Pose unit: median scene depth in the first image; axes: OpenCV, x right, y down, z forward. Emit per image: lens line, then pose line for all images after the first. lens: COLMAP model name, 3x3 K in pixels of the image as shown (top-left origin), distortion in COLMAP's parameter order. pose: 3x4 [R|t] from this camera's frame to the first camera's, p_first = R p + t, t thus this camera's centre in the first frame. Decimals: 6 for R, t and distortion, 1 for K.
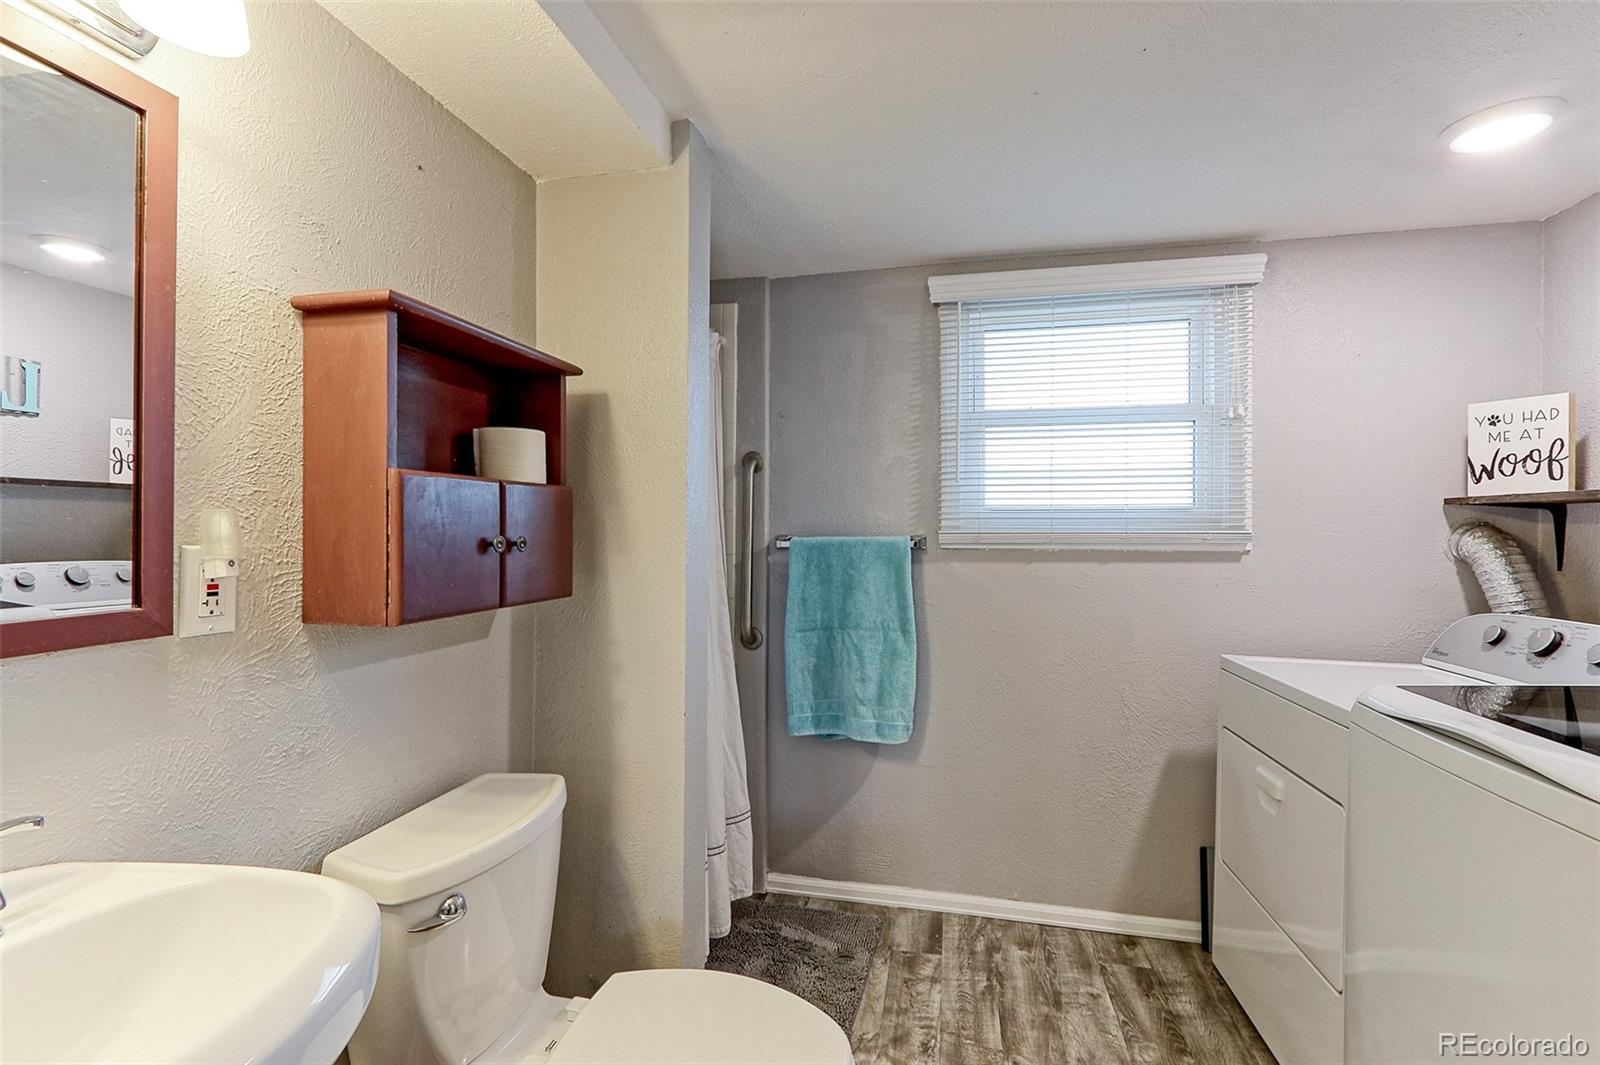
lens RADIAL K [[743.2, 0, 800.0], [0, 743.2, 532.5], [0, 0, 1]] dist [0.003534, 0.000306]
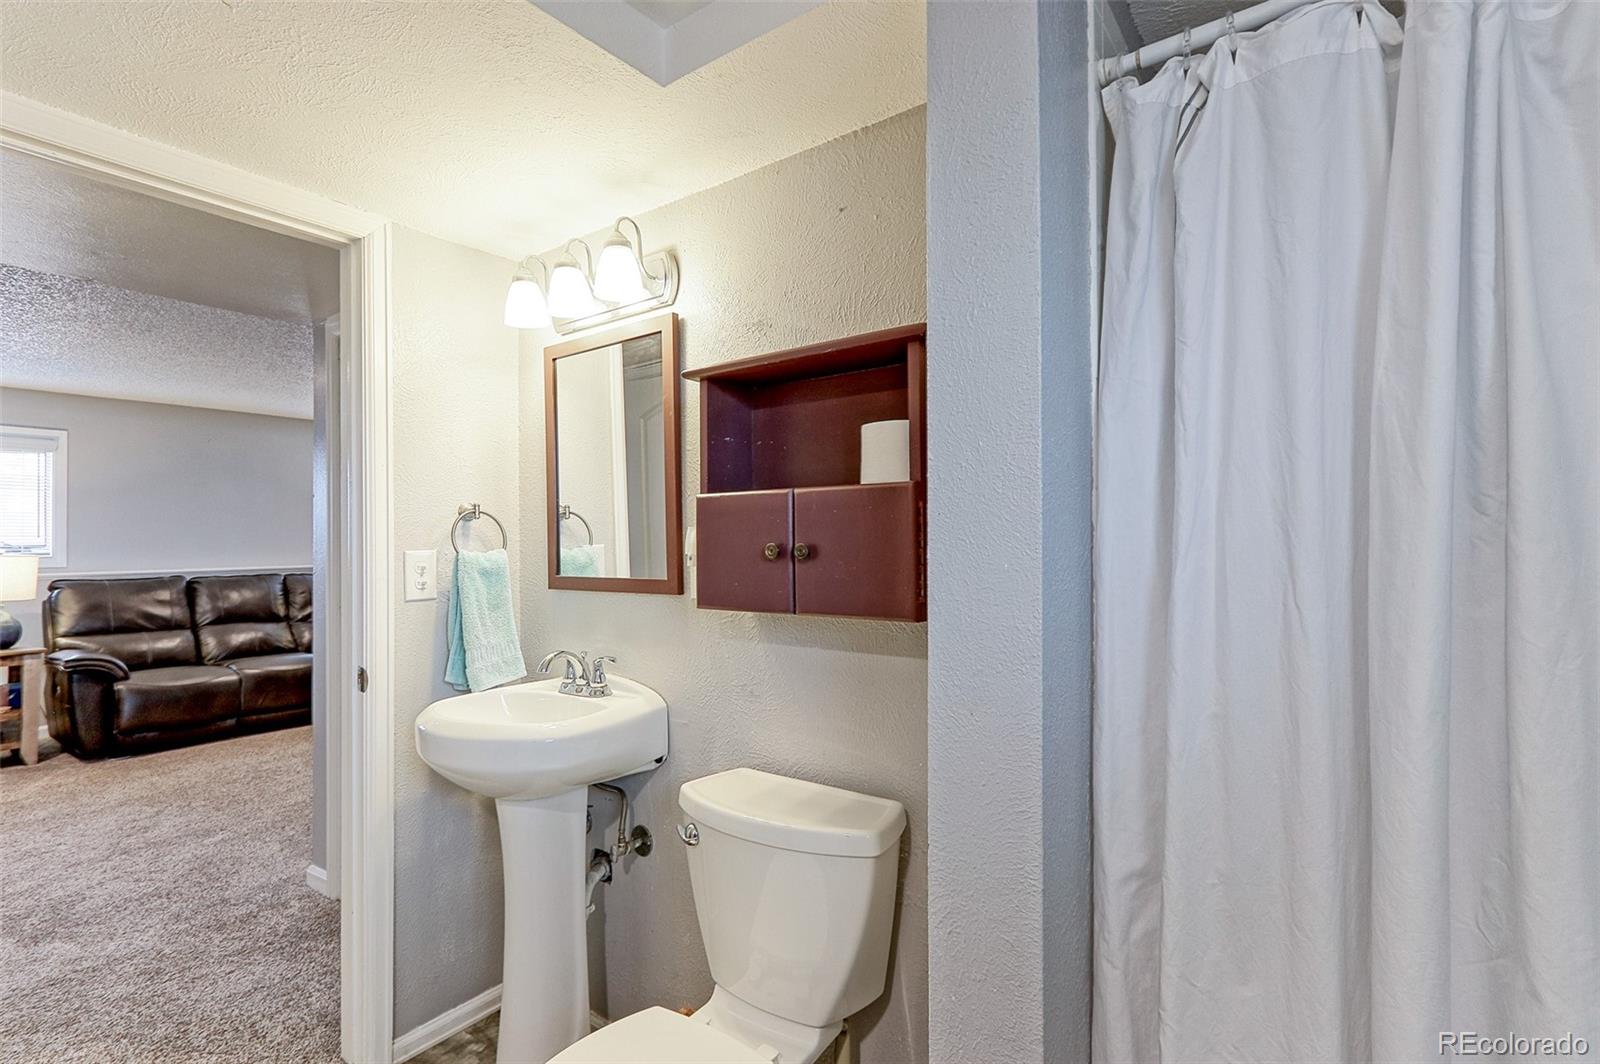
lens RADIAL K [[743.2, 0, 800.0], [0, 743.2, 532.0], [0, 0, 1]] dist [0.003534, 0.000306]
pose [[-0.397828, -0.002459, -0.917457, 0.551446], [-0.005053, 0.999987, -0.000489, -0.013688], [0.917446, 0.004441, -0.397835, 1.462637]]
